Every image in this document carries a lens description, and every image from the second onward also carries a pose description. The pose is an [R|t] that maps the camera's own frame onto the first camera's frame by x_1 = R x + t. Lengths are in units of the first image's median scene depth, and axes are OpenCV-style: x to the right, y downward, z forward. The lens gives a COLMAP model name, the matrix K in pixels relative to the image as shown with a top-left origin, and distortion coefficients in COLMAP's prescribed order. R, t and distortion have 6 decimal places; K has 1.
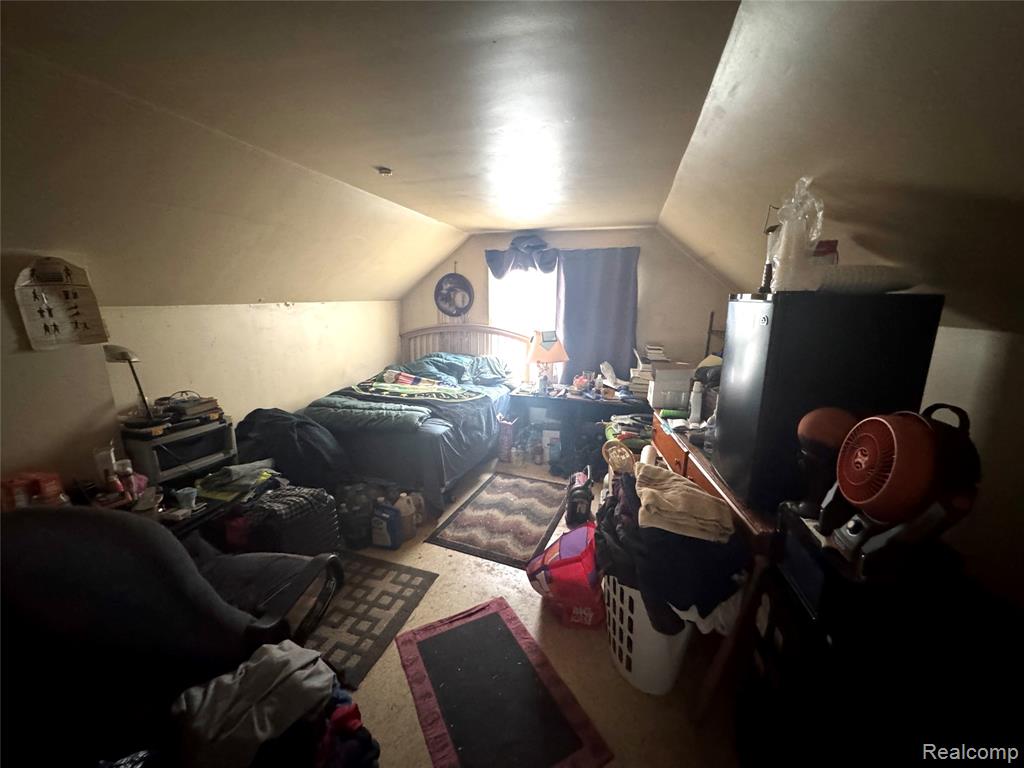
lens RADIAL K [[408.7, 0, 511.5], [0, 408.7, 383.6], [0, 0, 1]] dist [-0.003287, 0.000432]
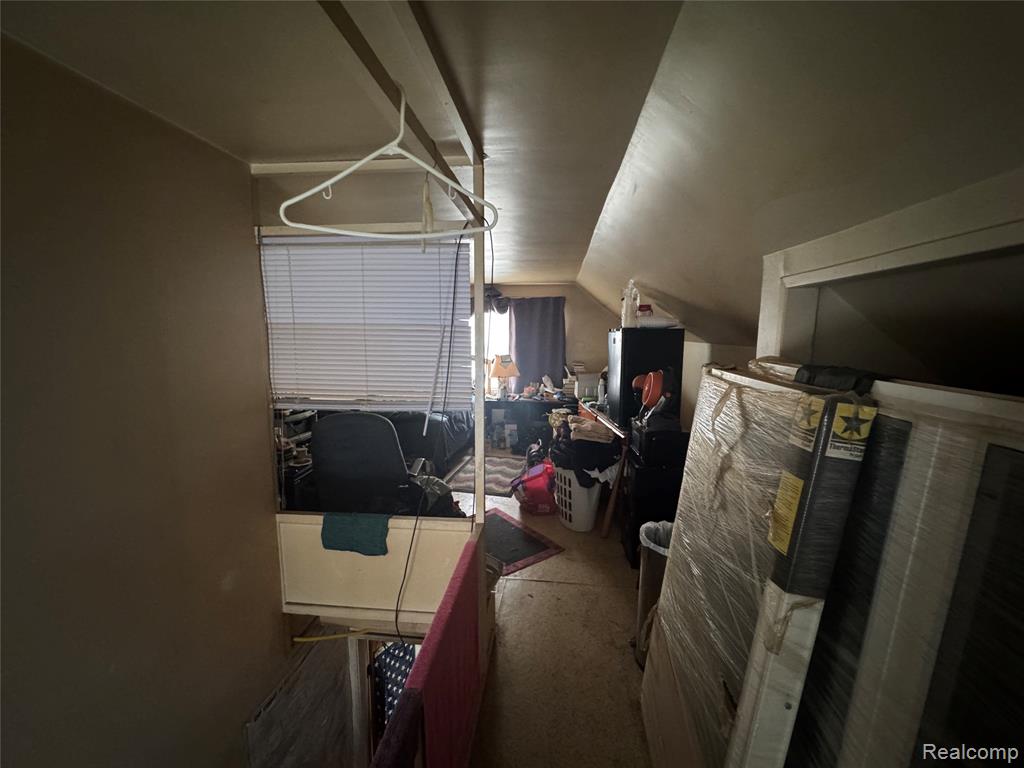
lens RADIAL K [[408.7, 0, 514.1], [0, 408.7, 387.3], [0, 0, 1]] dist [-0.003287, 0.000432]
pose [[0.985783, -0.029843, 0.165352, -0.139856], [0.041541, 0.996837, -0.067747, 0.096443], [-0.162807, 0.073653, 0.983905, -0.459681]]
